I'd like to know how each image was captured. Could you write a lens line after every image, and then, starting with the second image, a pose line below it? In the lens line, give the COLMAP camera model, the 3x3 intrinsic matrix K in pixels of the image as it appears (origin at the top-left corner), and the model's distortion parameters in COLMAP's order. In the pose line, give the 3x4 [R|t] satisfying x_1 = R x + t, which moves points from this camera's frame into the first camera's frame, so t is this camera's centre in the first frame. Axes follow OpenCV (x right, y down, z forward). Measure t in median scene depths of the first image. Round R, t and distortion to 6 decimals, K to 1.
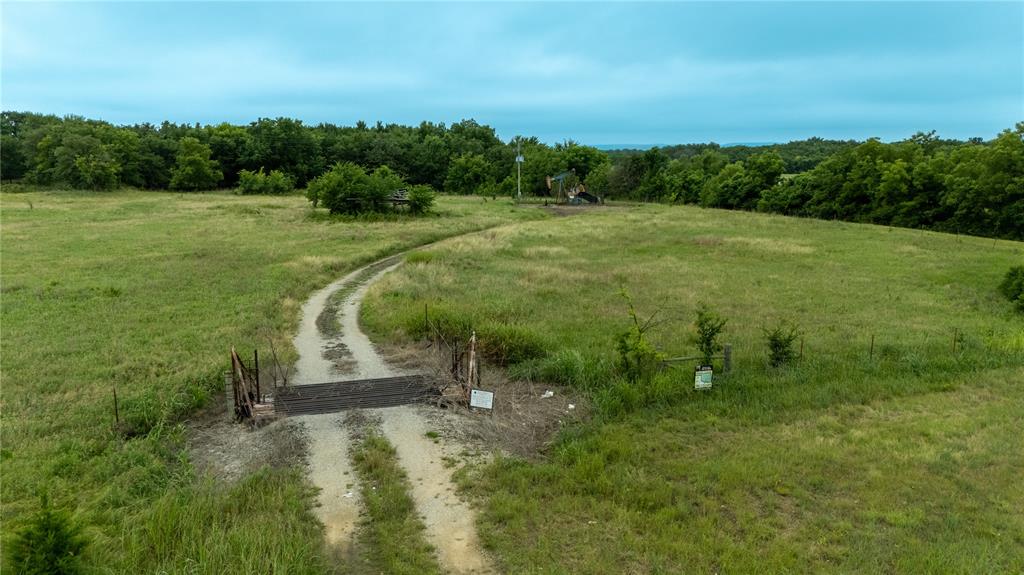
lens RADIAL K [[766.6, 0, 513.8], [0, 766.6, 287.4], [0, 0, 1]] dist [0.085261, -0.060281]
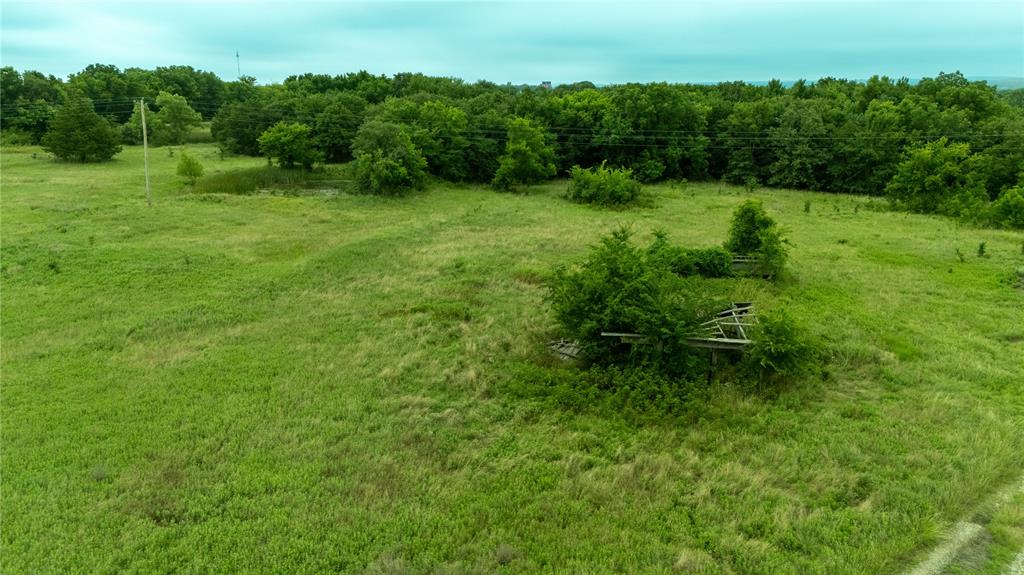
lens RADIAL K [[766.6, 0, 510.3], [0, 766.6, 290.8], [0, 0, 1]] dist [0.085261, -0.060281]
pose [[0.851418, 0.137707, -0.506087, -0.018156], [-0.093859, 0.989345, 0.111297, -0.091638], [0.516021, -0.047259, 0.855271, 0.289648]]
